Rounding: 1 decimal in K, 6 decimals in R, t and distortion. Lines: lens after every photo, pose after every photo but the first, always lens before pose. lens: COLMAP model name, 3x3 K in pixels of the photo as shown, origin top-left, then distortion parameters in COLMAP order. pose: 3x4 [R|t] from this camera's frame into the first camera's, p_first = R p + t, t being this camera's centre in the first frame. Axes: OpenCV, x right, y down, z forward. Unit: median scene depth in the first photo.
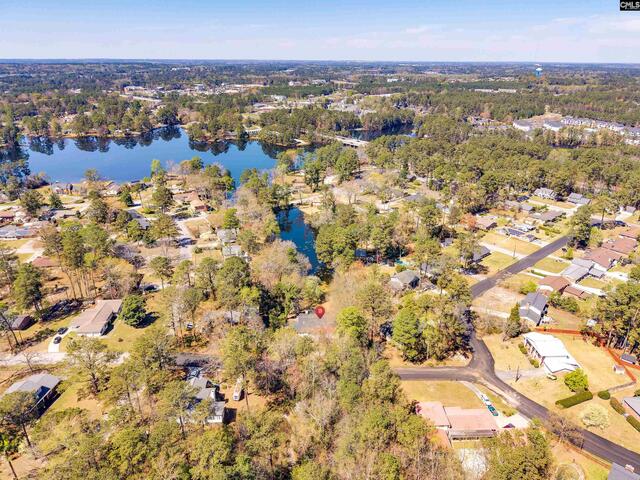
lens RADIAL K [[430.6, 0, 319.9], [0, 430.6, 240.1], [0, 0, 1]] dist [-0.007704, -0.002157]
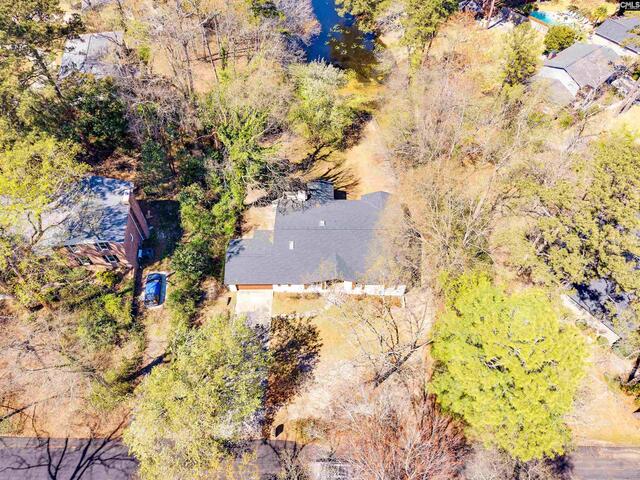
lens RADIAL K [[430.6, 0, 319.4], [0, 430.6, 241.1], [0, 0, 1]] dist [-0.007704, -0.002157]
pose [[0.999726, 0.016364, -0.016766, -0.010900], [-0.005505, 0.859686, 0.510794, 0.033665], [0.022773, -0.510561, 0.859540, 0.634463]]
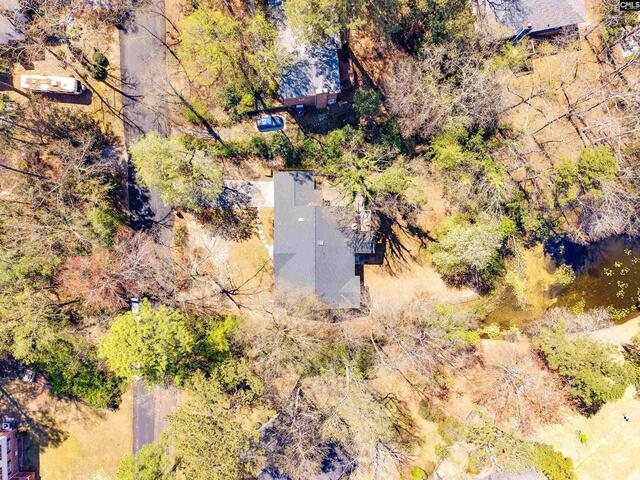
lens RADIAL K [[430.6, 0, 322.2], [0, 430.6, 239.9], [0, 0, 1]] dist [-0.007704, -0.002157]
pose [[-0.030594, 0.999422, -0.014835, -0.011371], [-0.415245, 0.000792, 0.909709, -0.141212], [0.909195, 0.033992, 0.414981, 0.723806]]
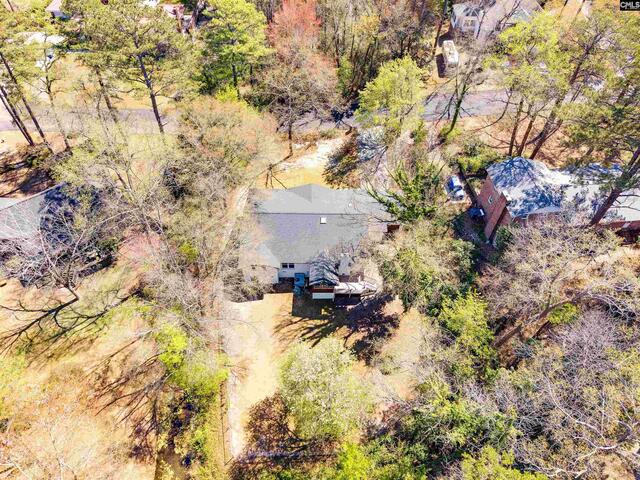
lens RADIAL K [[430.6, 0, 319.0], [0, 430.6, 237.2], [0, 0, 1]] dist [-0.007704, -0.002157]
pose [[-0.998855, -0.047242, -0.007556, -0.009682], [-0.020660, 0.283479, 0.958756, -0.098645], [-0.043152, 0.957814, -0.284131, 0.943125]]
